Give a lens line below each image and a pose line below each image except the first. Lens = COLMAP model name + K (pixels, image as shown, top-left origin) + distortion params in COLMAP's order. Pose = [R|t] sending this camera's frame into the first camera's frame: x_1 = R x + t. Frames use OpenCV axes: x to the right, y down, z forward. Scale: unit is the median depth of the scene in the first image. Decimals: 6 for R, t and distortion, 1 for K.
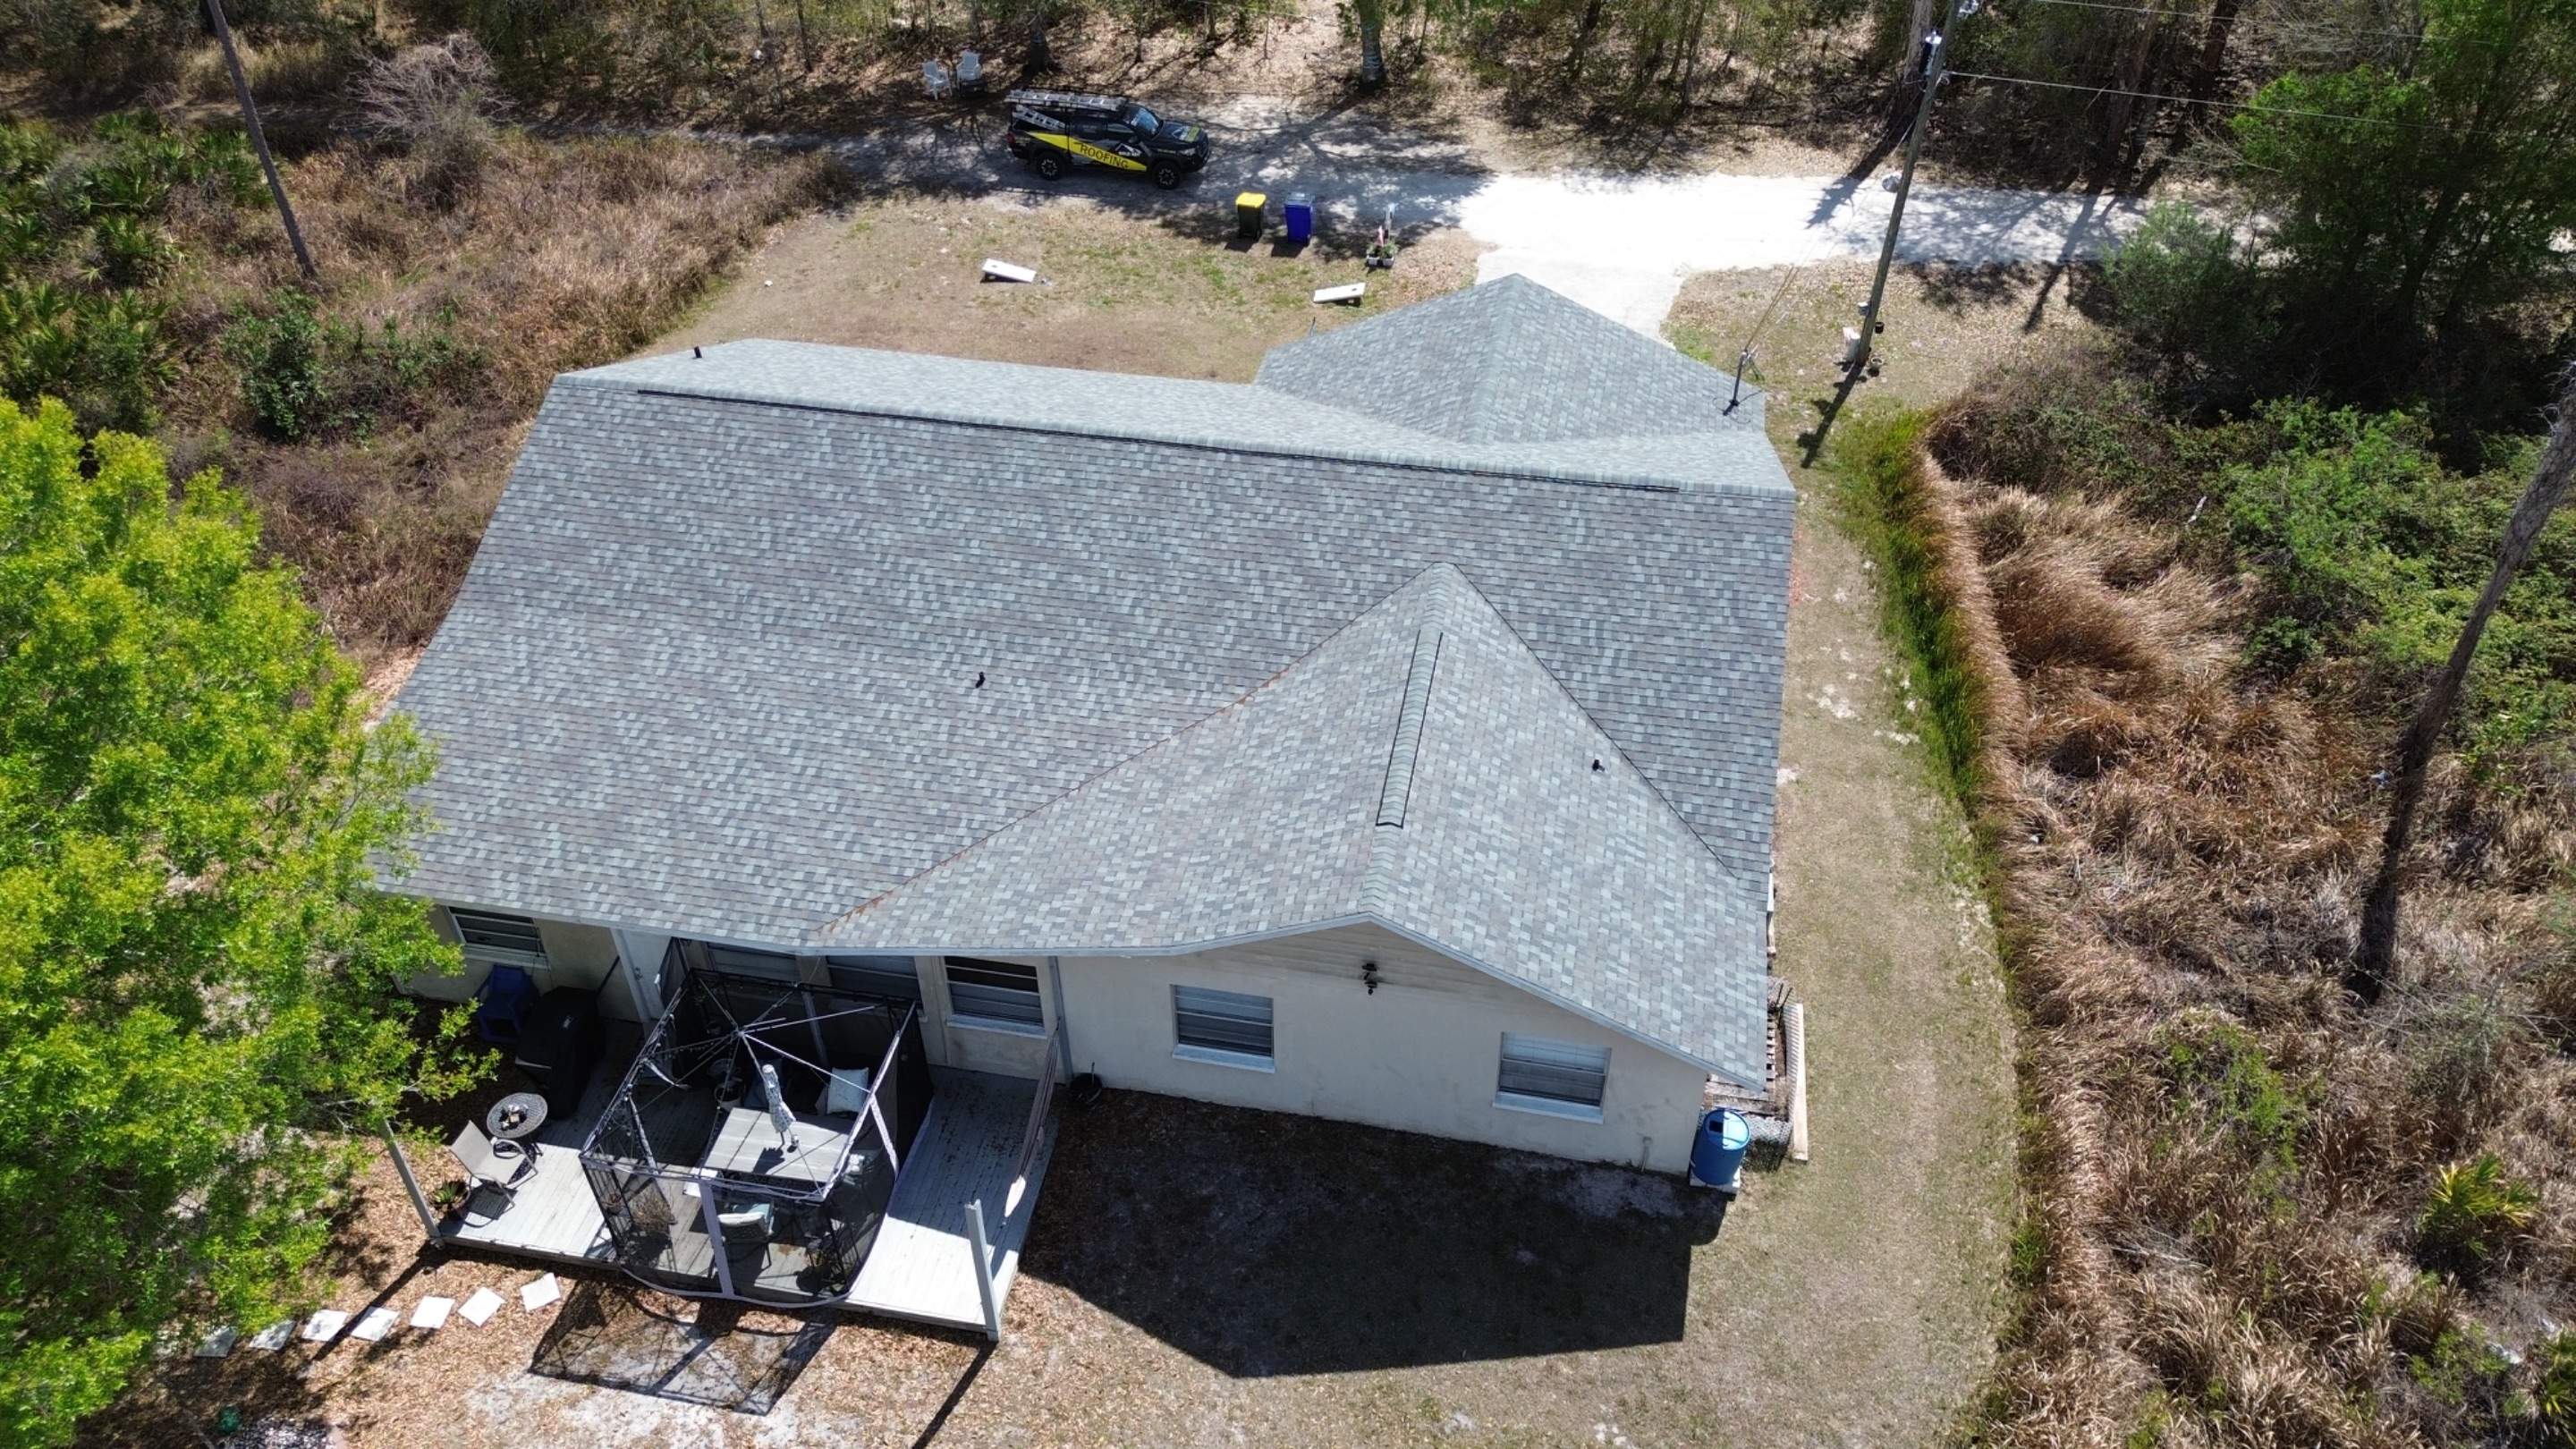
lens RADIAL K [[1826.7, 0, 1277.9], [0, 1826.7, 732.6], [0, 0, 1]] dist [0.054214, -0.051393]
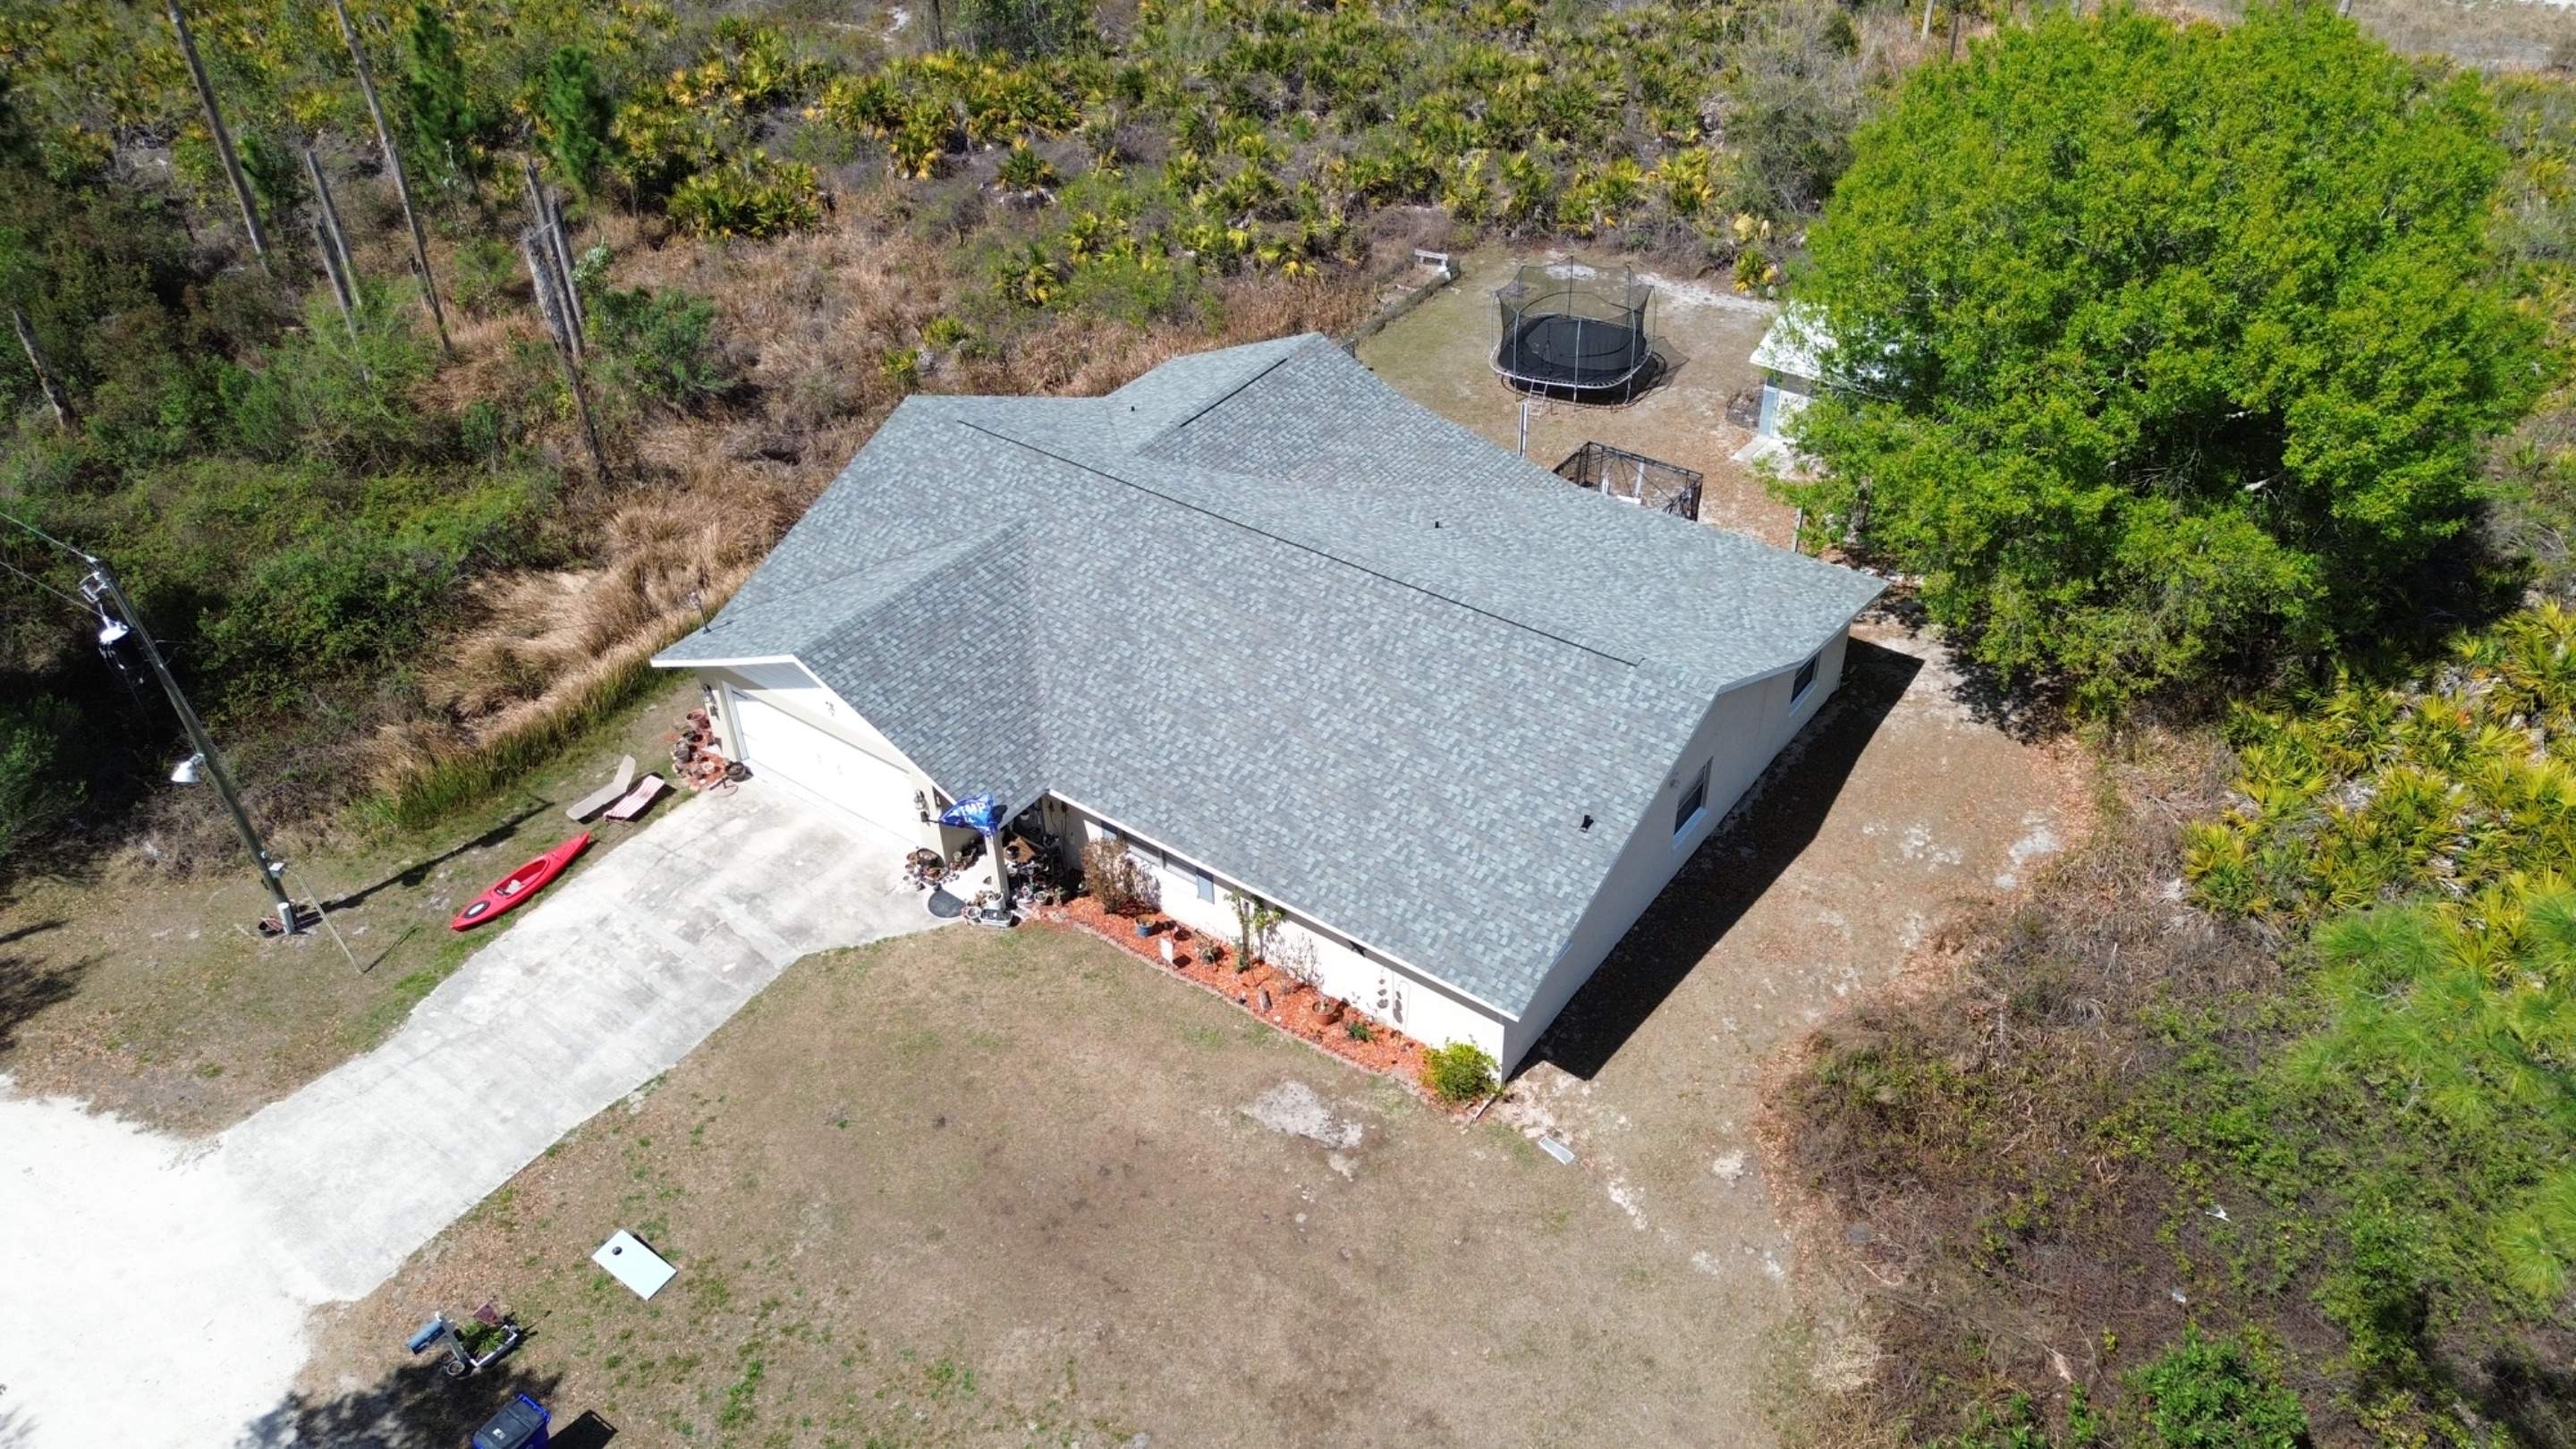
lens RADIAL K [[1844.7, 0, 1282.4], [0, 1844.7, 706.6], [0, 0, 1]] dist [0.074709, -0.073055]
pose [[-0.904951, -0.227269, 0.359740, -0.571842], [0.296407, 0.269886, 0.916136, -1.289618], [-0.305298, 0.935687, -0.176869, 1.323225]]
